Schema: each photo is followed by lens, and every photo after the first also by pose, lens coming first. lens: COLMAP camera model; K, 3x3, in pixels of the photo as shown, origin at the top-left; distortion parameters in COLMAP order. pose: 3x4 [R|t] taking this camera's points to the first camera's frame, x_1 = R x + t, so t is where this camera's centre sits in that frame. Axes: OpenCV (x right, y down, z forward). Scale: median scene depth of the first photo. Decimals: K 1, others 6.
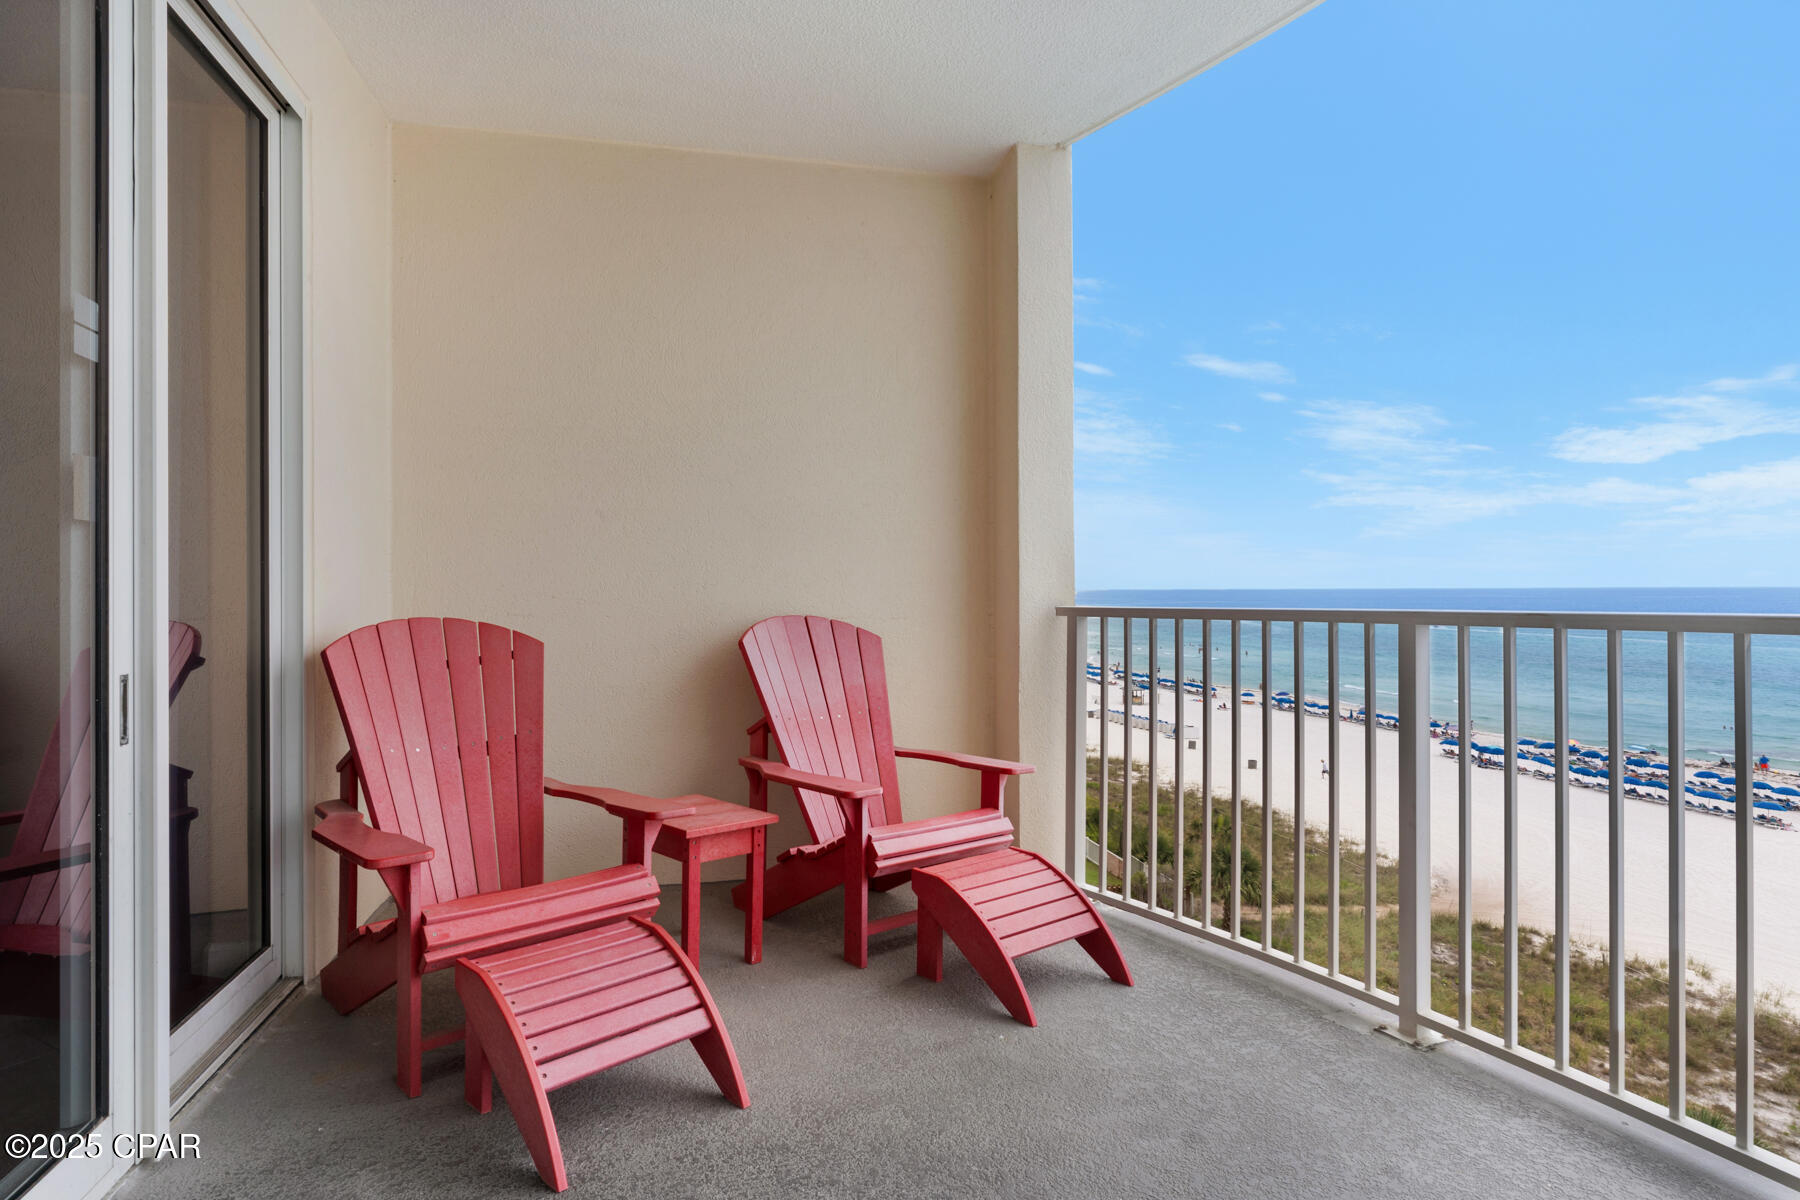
lens RADIAL K [[994.9, 0, 885.3], [0, 994.9, 587.4], [0, 0, 1]] dist [-0.002852, 0.001513]
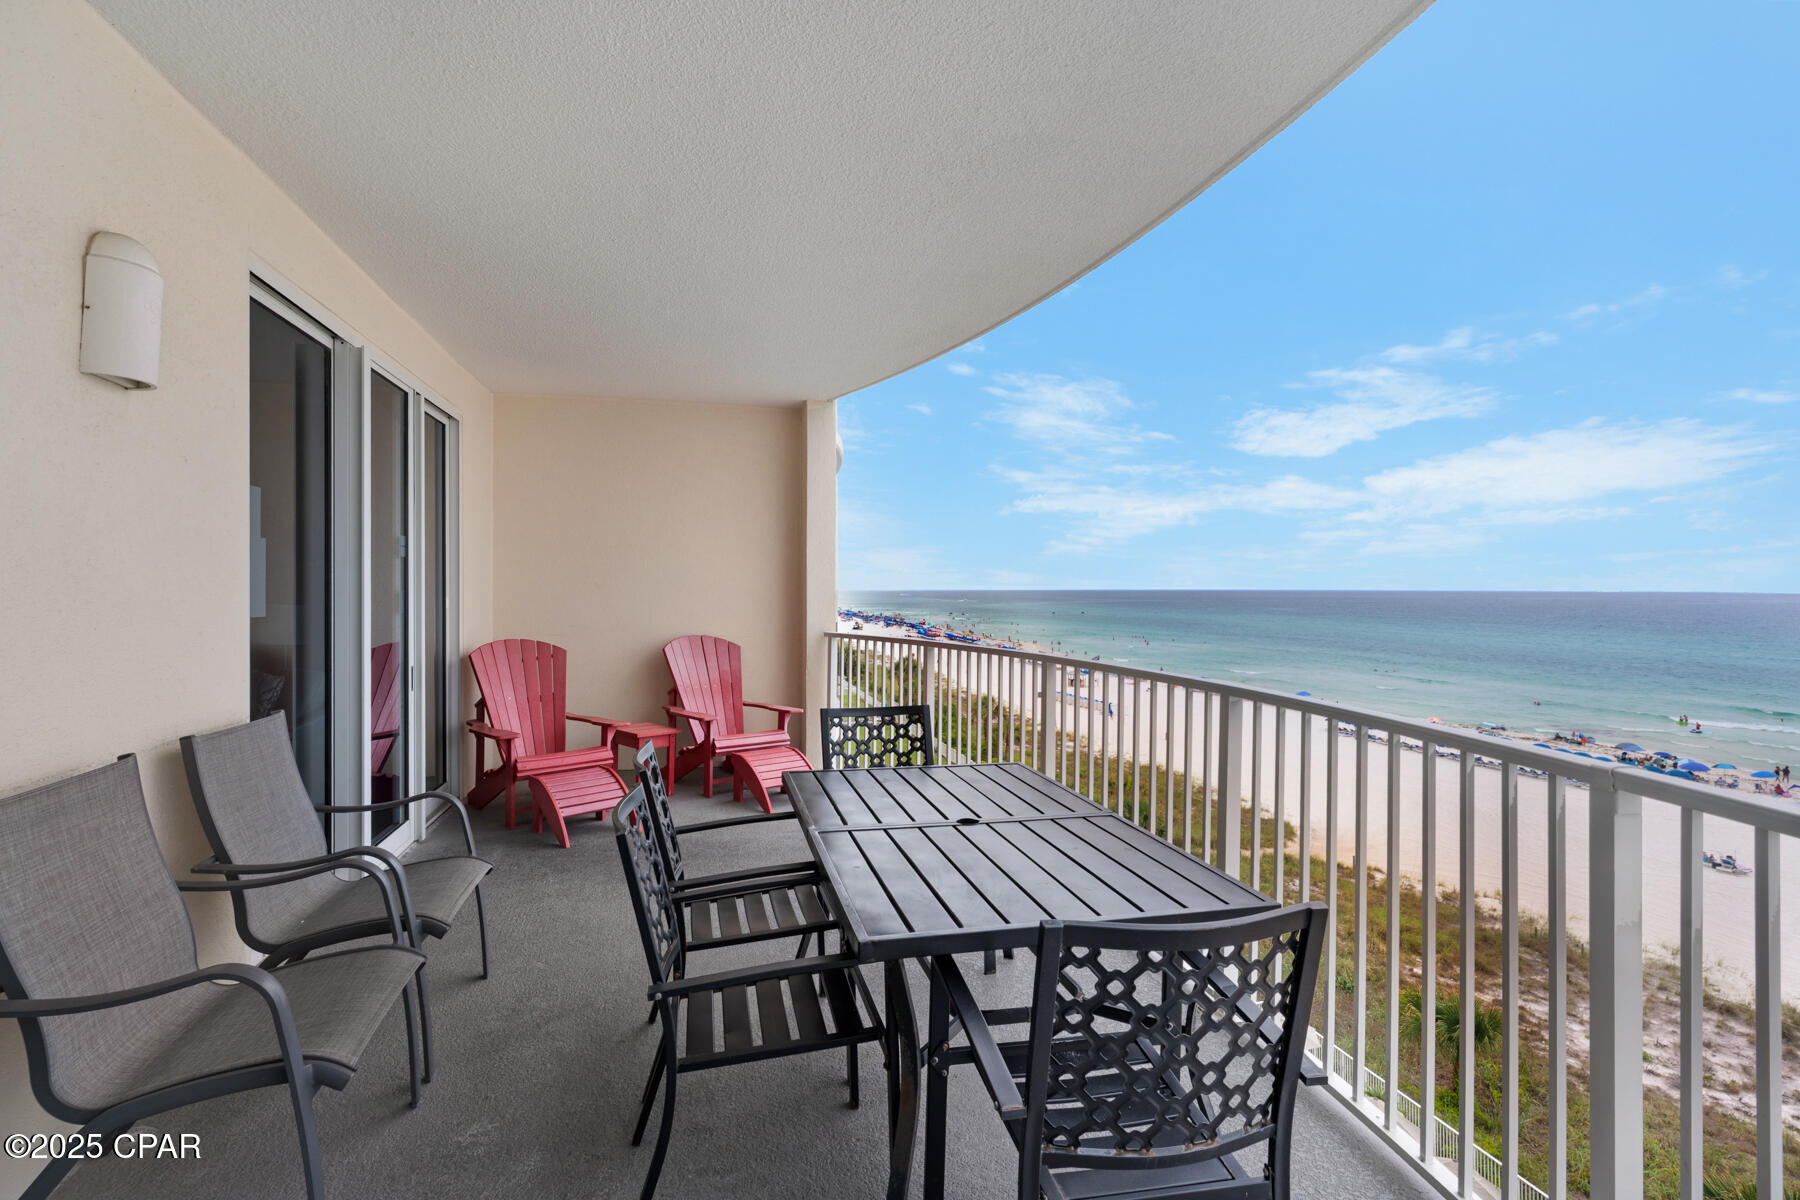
lens RADIAL K [[867.8, 0, 891.2], [0, 867.8, 595.1], [0, 0, 1]] dist [0.005368, -0.001384]
pose [[0.999967, 0.004394, 0.006844, 0.041704], [-0.004473, 0.999922, 0.011662, -0.010782], [-0.006792, -0.011692, 0.999909, -0.106842]]
